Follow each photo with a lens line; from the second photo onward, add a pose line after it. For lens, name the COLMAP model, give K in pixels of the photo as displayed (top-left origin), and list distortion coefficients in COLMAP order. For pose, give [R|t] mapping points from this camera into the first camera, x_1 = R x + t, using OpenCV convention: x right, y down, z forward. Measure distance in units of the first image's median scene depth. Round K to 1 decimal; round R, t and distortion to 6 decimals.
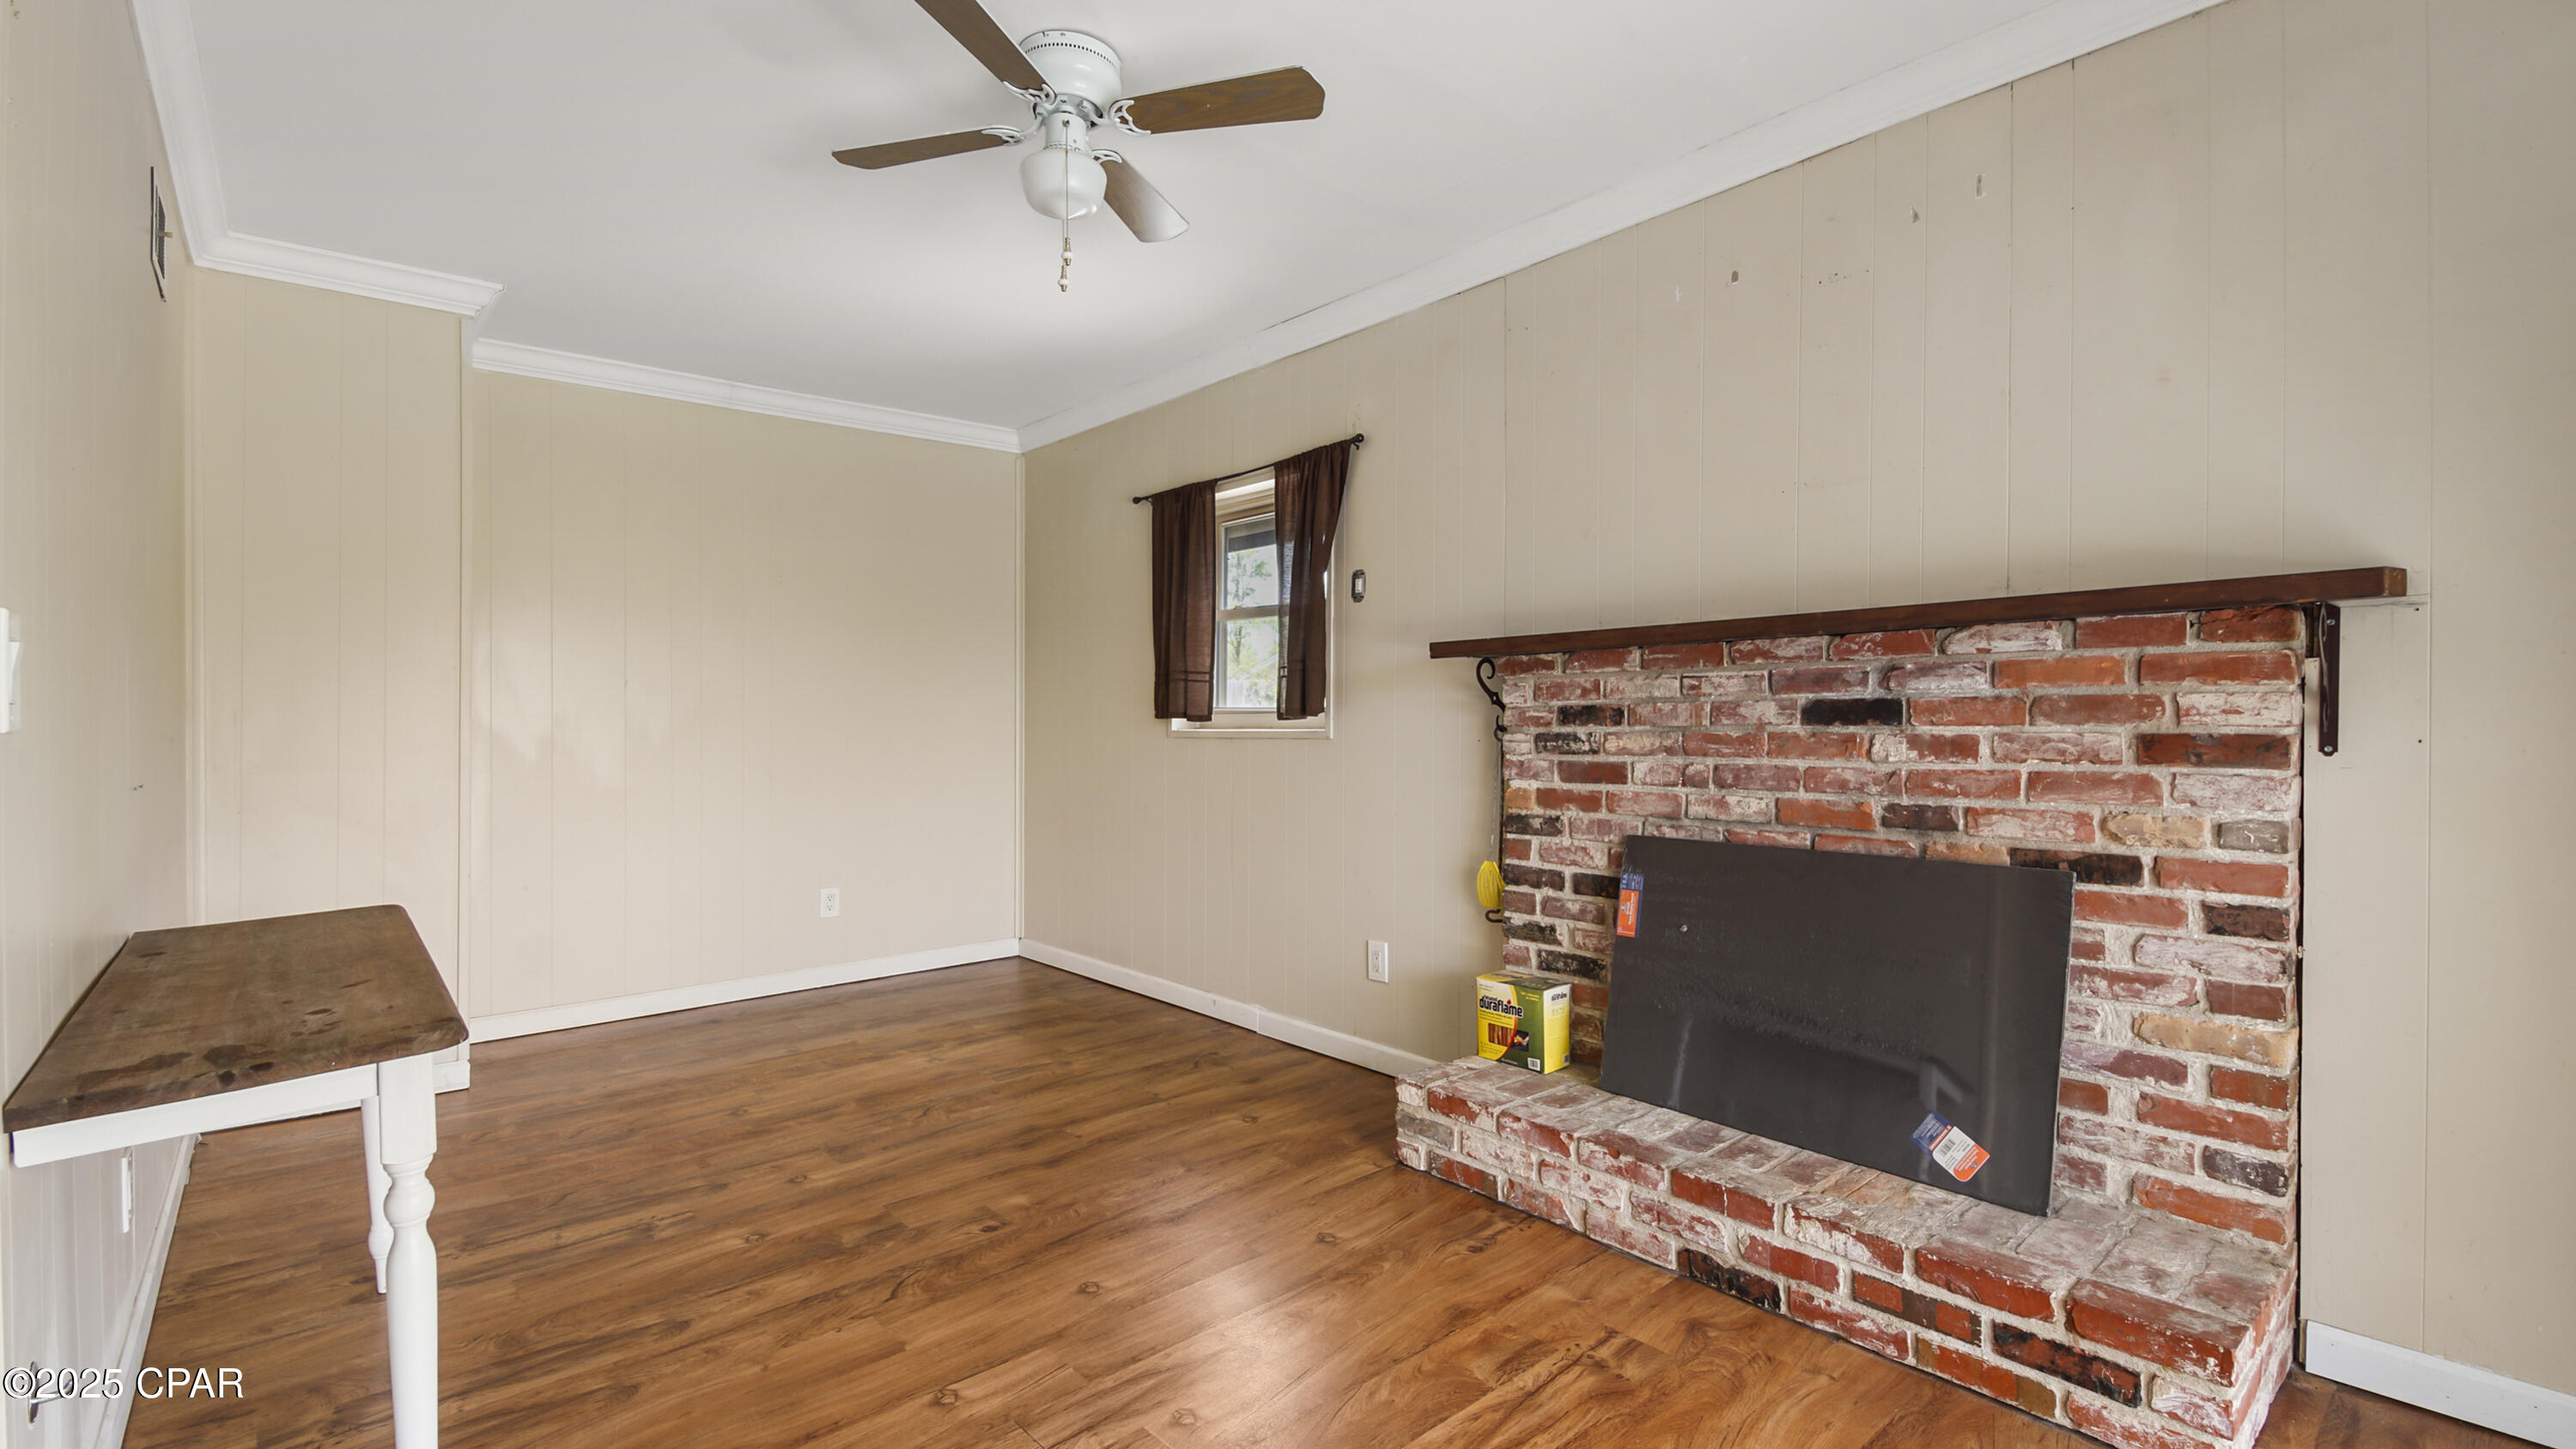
lens RADIAL K [[1130.6, 0, 1285.1], [0, 1130.6, 738.0], [0, 0, 1]] dist [0.038744, -0.022670]
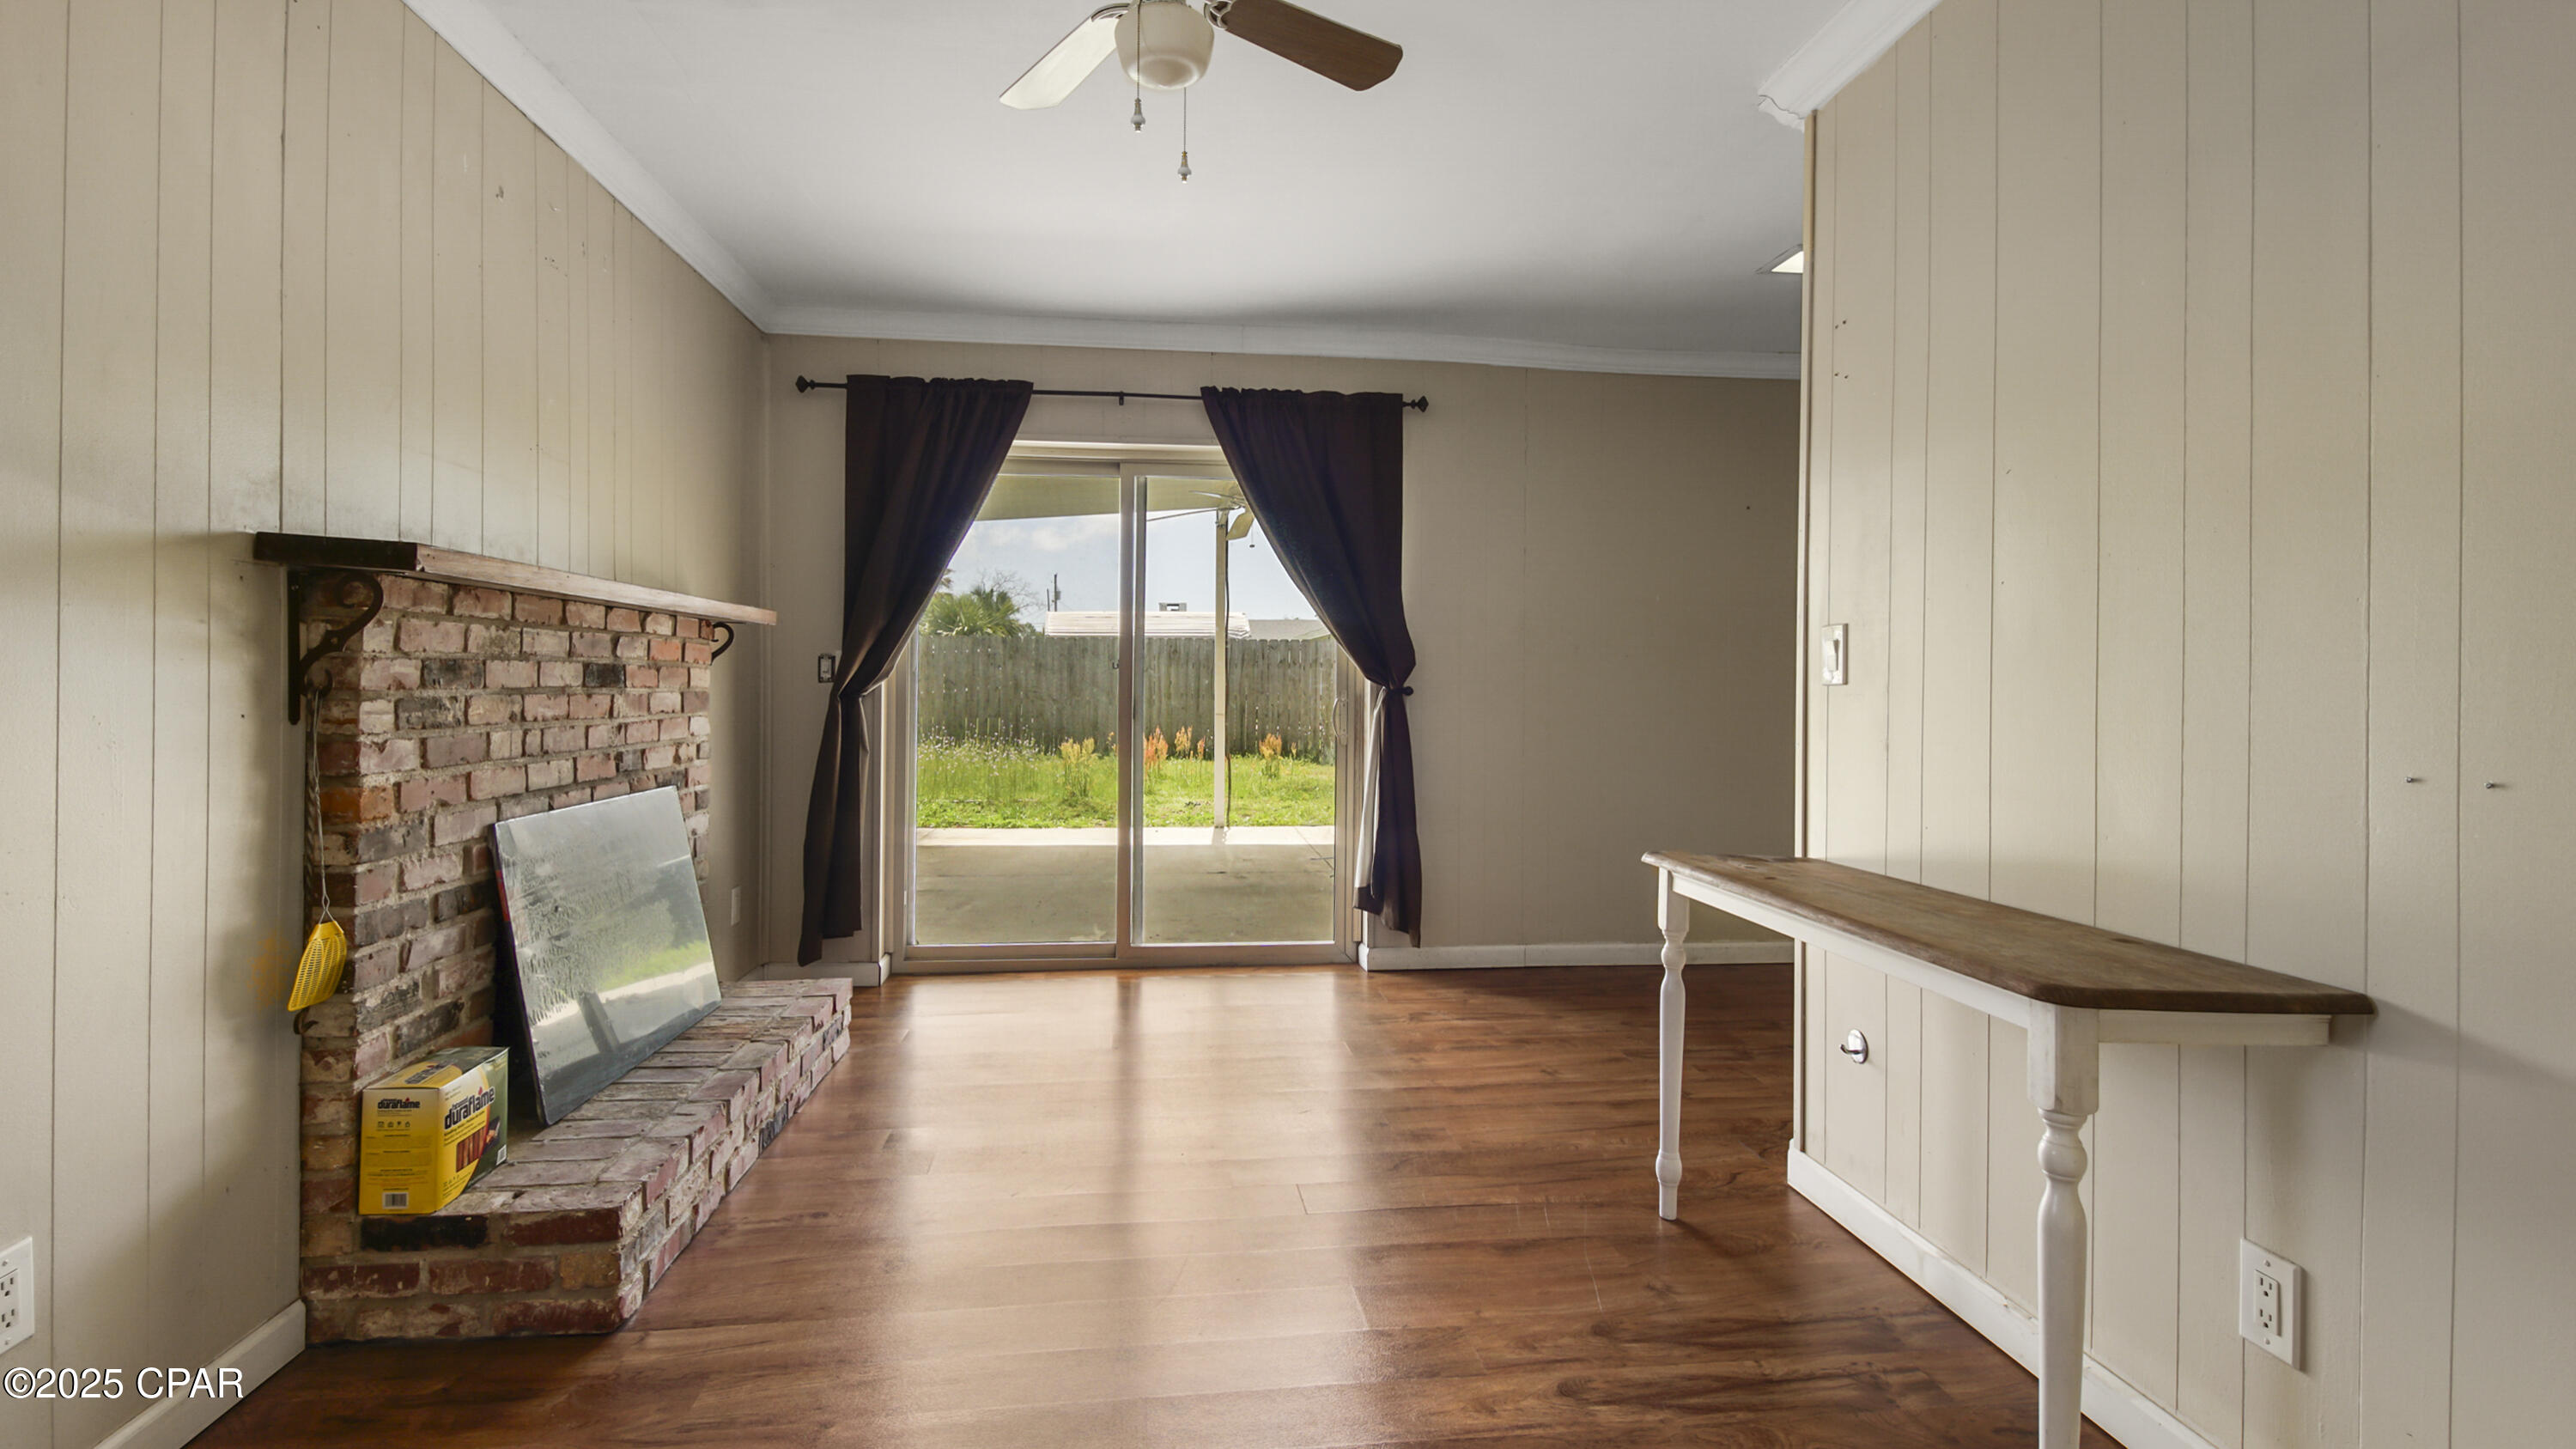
lens RADIAL K [[1245.1, 0, 1288.0], [0, 1245.1, 724.5], [0, 0, 1]] dist [-0.002430, -0.000698]
pose [[-0.821418, -0.012000, 0.570200, -0.641666], [0.012440, 0.999164, 0.038948, -0.011555], [-0.570191, 0.039086, -0.820582, 1.357309]]
